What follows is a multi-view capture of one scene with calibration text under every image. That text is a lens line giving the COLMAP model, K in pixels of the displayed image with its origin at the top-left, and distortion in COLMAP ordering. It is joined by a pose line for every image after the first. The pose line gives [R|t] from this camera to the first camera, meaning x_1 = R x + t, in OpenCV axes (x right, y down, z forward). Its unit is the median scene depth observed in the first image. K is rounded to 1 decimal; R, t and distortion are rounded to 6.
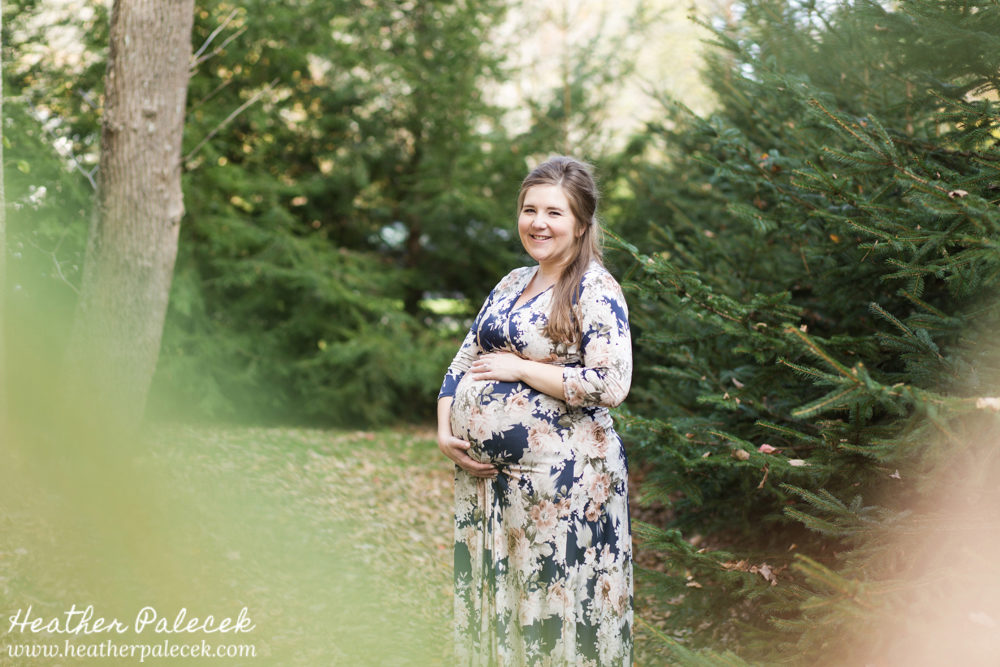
lens RADIAL K [[2418.0, 0, 500.0], [0, 2418.0, 333.5], [0, 0, 1]] dist [-0.052772, 0.611887]
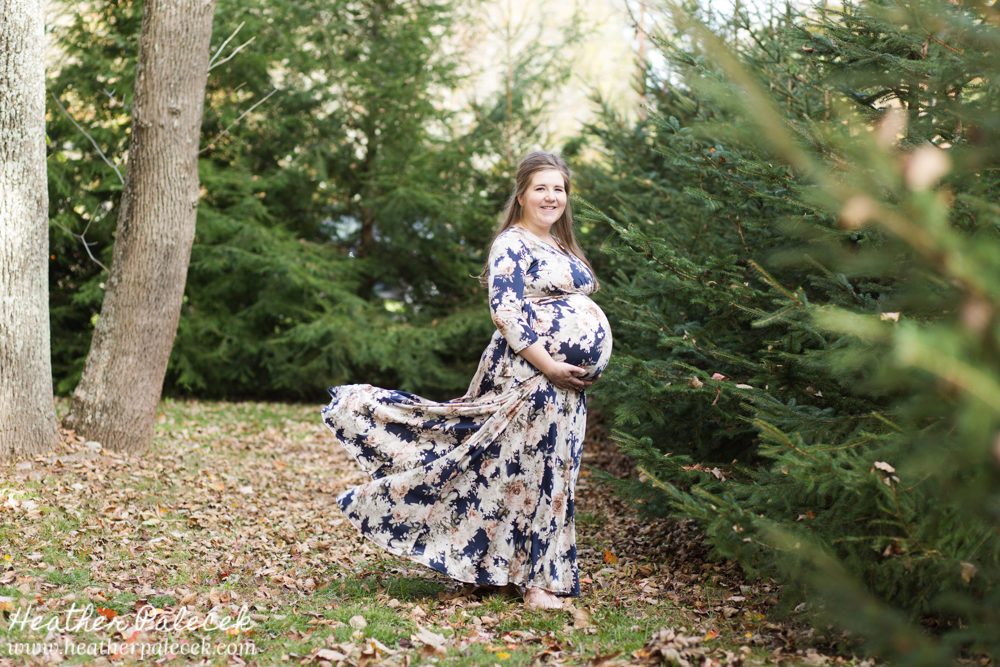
lens RADIAL K [[2418.0, 0, 500.0], [0, 2418.0, 333.5], [0, 0, 1]] dist [-0.052772, 0.611887]
pose [[0.999231, 0.008175, 0.038351, -0.029590], [-0.008079, 0.999964, -0.002648, 0.015951], [-0.038371, 0.002336, 0.999261, -0.150109]]
